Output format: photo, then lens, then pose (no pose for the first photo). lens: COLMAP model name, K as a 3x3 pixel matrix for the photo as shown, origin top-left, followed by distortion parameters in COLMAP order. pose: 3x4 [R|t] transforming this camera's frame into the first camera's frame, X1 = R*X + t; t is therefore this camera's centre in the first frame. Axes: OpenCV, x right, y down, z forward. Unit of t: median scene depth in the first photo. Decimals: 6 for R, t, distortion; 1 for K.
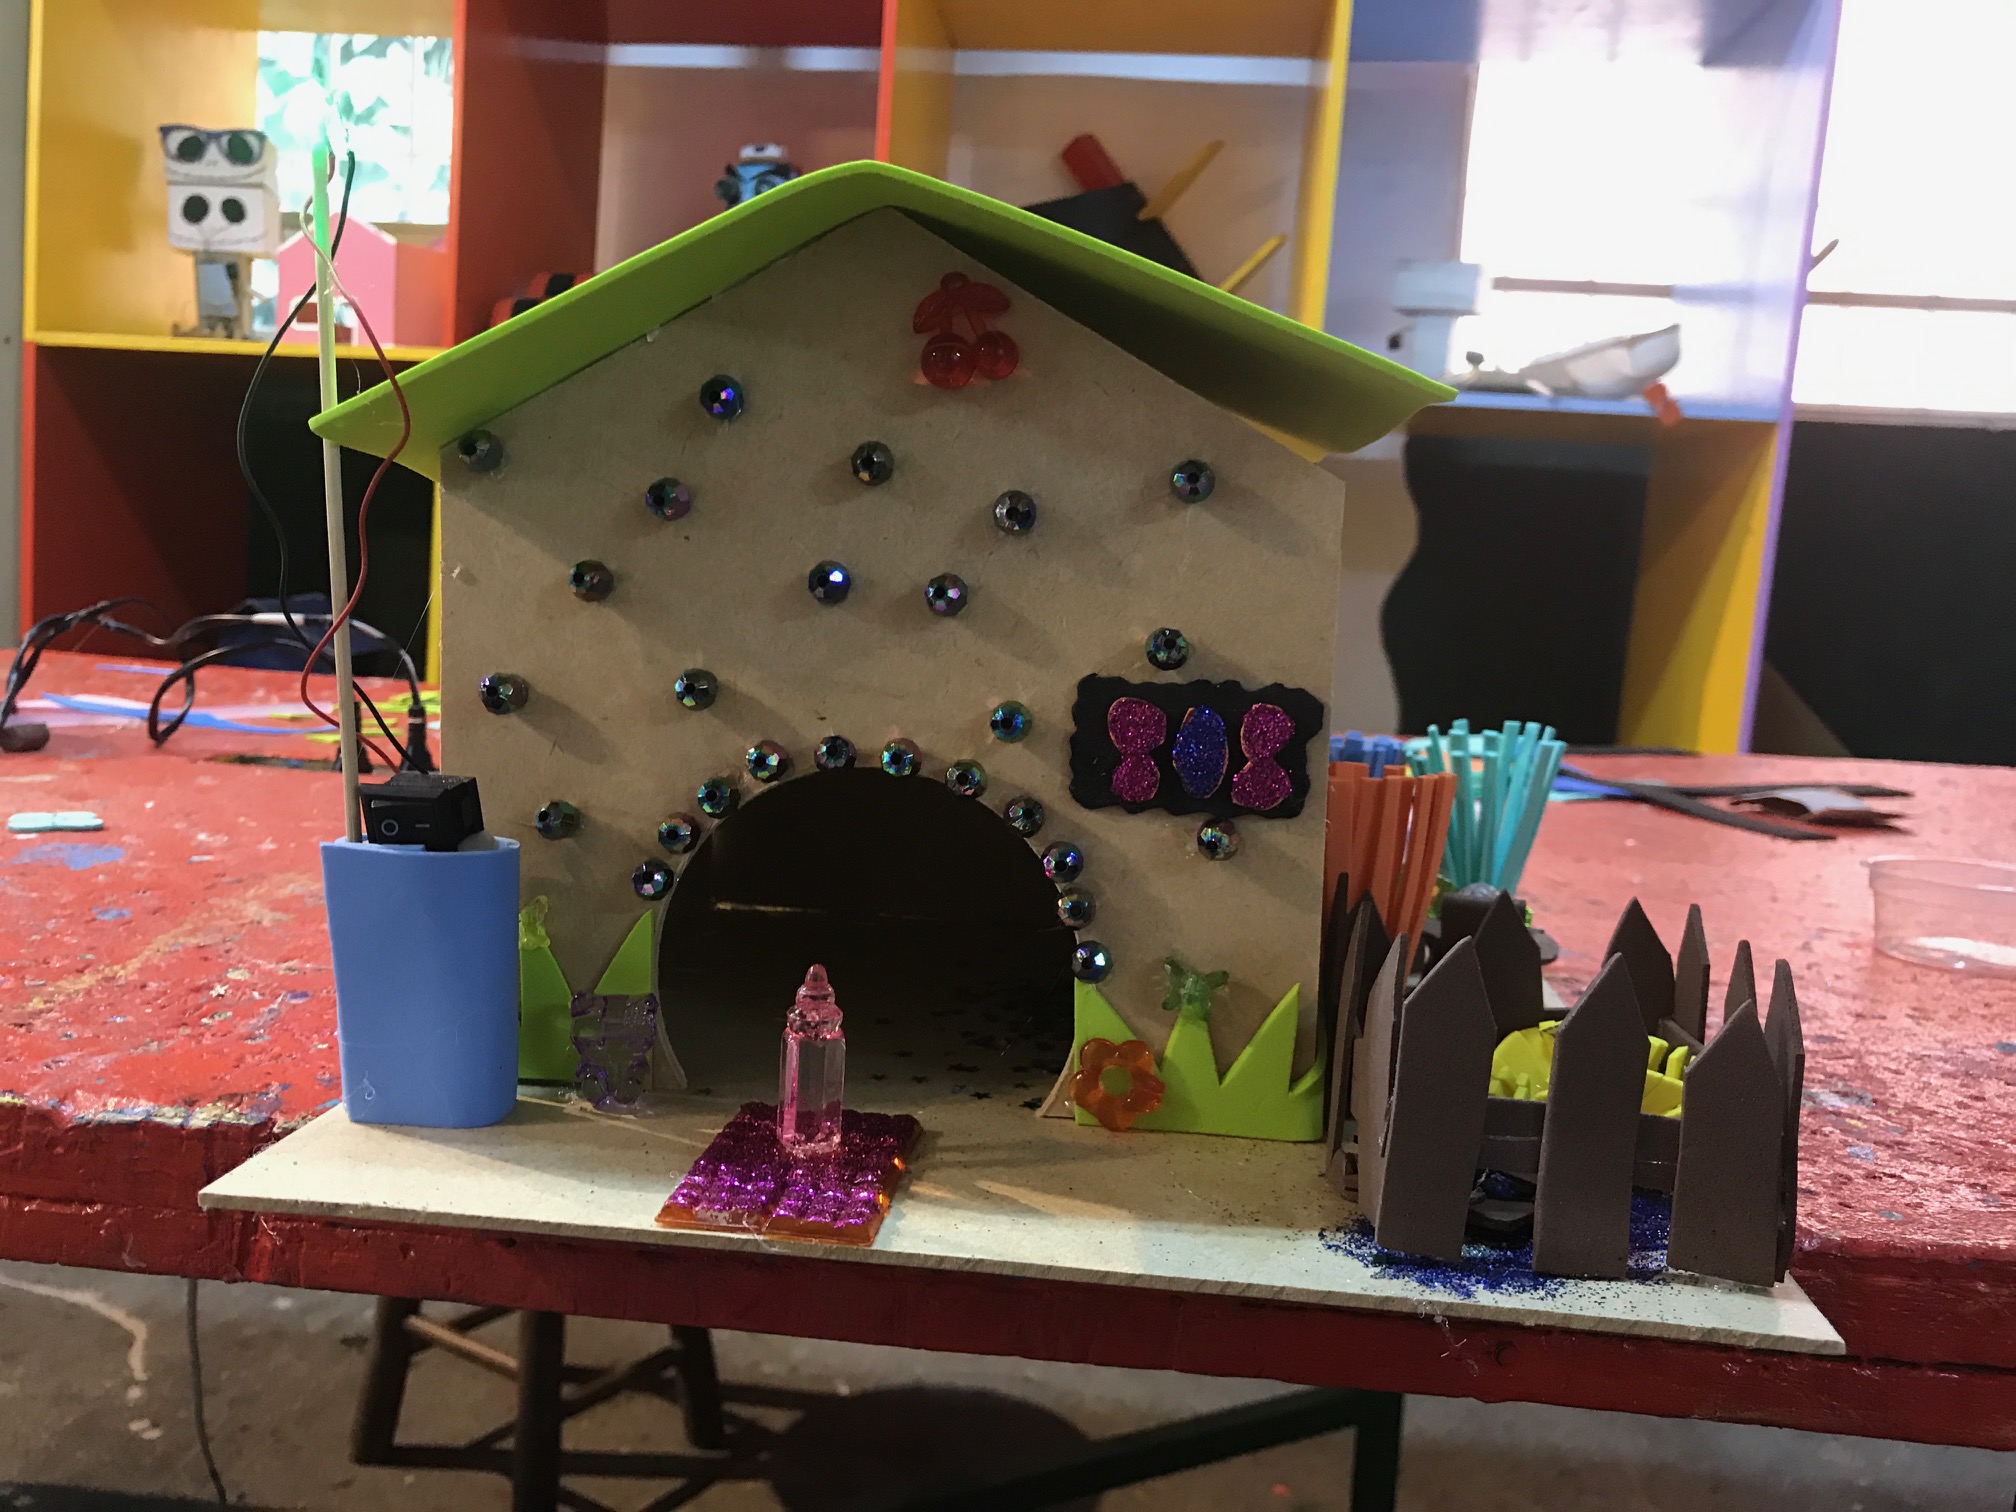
lens RADIAL K [[1626.3, 0, 970.8], [0, 1626.3, 730.3], [0, 0, 1]] dist [0.117524, -0.271880]
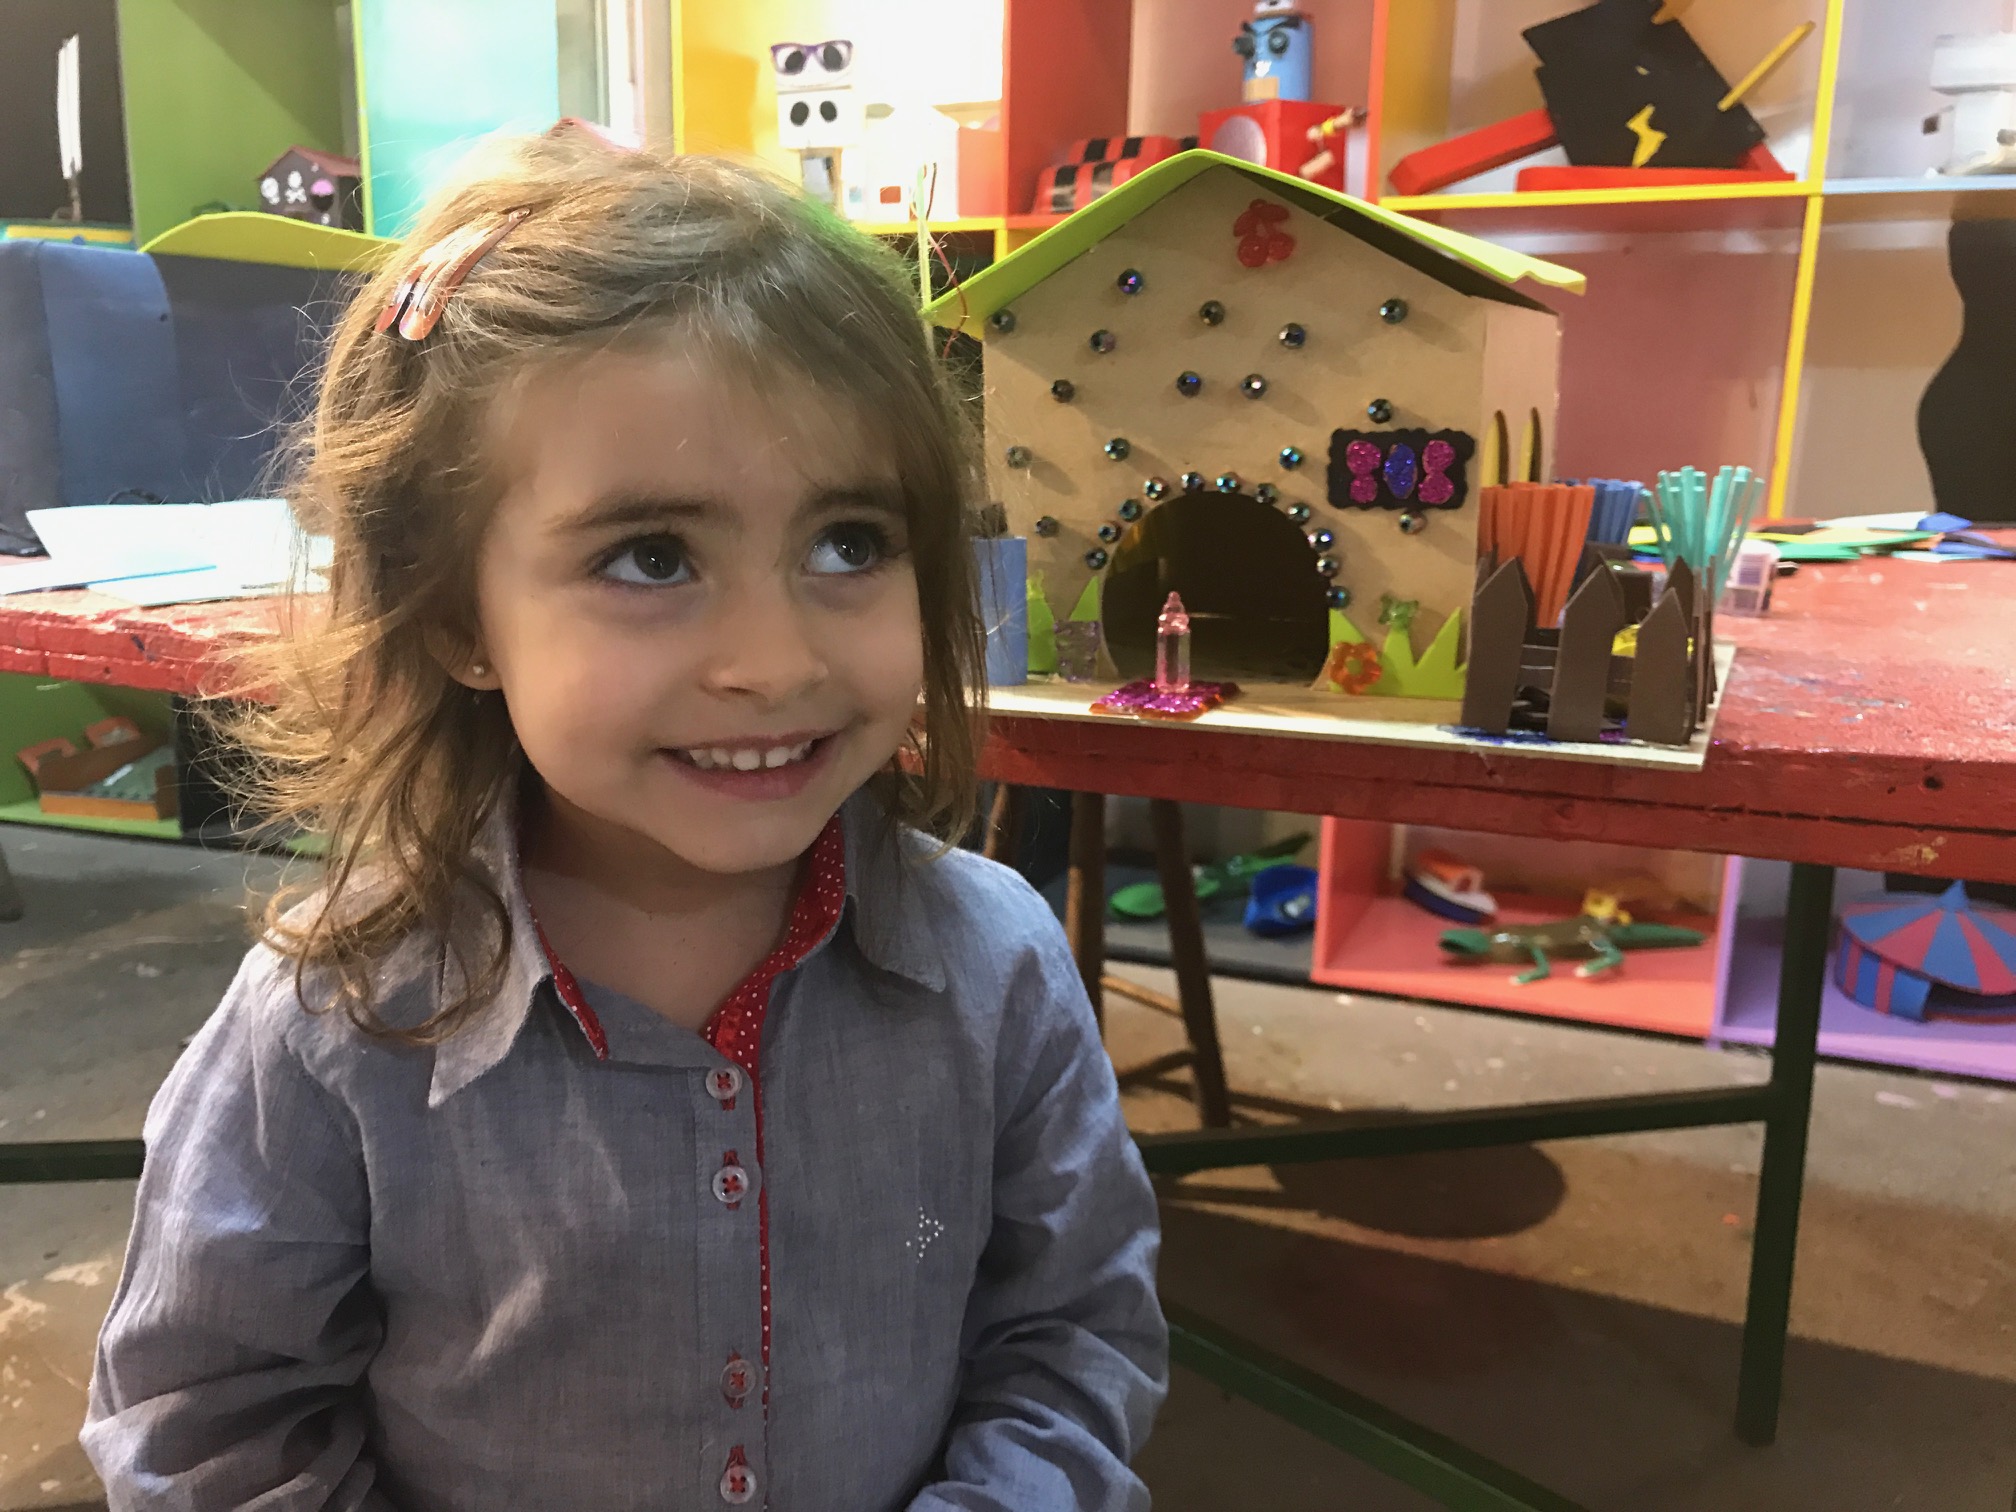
lens RADIAL K [[1626.3, 0, 970.8], [0, 1626.3, 730.3], [0, 0, 1]] dist [0.117524, -0.271880]
pose [[0.944790, 0.016935, -0.327238, 0.275858], [0.014767, 0.995448, 0.094152, 0.112793], [0.327343, -0.093786, 0.940240, -0.782282]]
